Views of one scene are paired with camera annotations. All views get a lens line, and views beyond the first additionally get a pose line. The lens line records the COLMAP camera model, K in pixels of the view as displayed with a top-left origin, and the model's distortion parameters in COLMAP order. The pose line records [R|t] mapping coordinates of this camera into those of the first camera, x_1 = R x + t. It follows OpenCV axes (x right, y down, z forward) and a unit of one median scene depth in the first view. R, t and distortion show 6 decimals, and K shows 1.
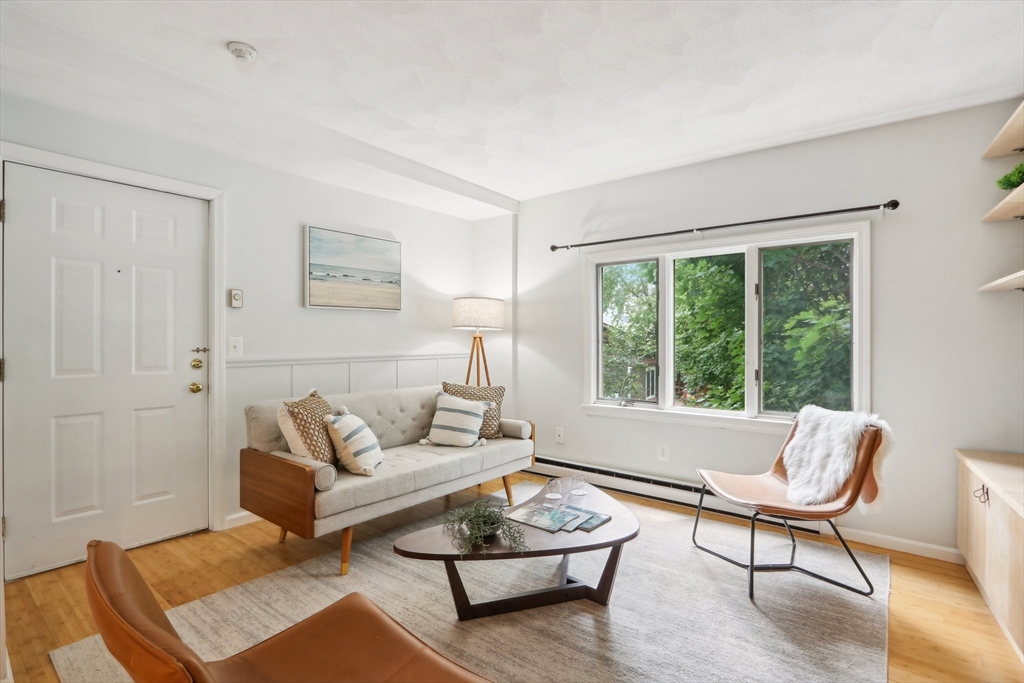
lens RADIAL K [[503.3, 0, 485.2], [0, 503.3, 330.5], [0, 0, 1]] dist [-0.013034, 0.002177]
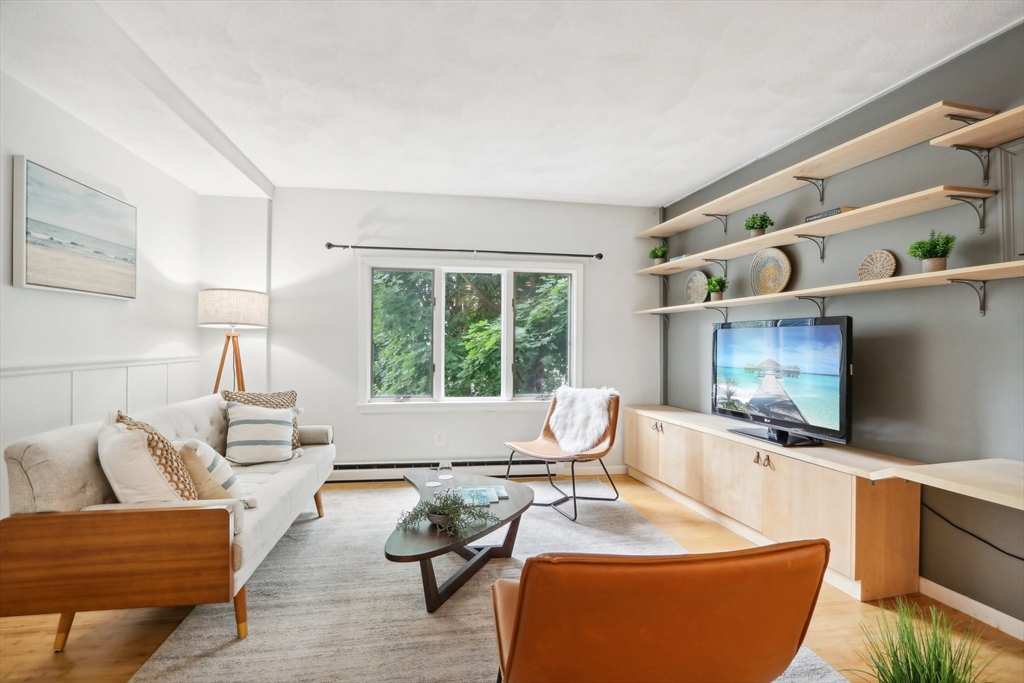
lens RADIAL K [[503.3, 0, 511.9], [0, 503.3, 330.4], [0, 0, 1]] dist [-0.013034, 0.002177]
pose [[0.655404, 0.021525, 0.754971, -0.429591], [-0.019404, 0.999744, -0.011658, 0.004999], [-0.755029, -0.007008, 0.655654, 0.120040]]
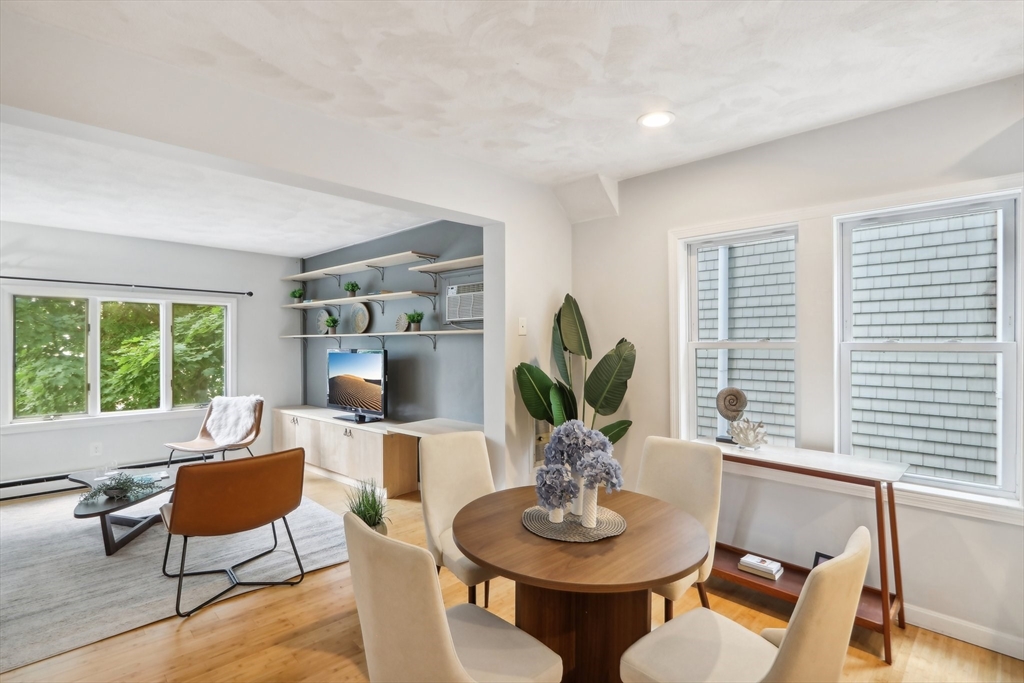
lens RADIAL K [[503.3, 0, 494.5], [0, 503.3, 339.0], [0, 0, 1]] dist [-0.013034, 0.002177]
pose [[0.139685, 0.006143, 0.990177, -0.821910], [-0.012440, 0.999913, -0.004448, -0.053610], [-0.990118, -0.011697, 0.139749, -0.217144]]
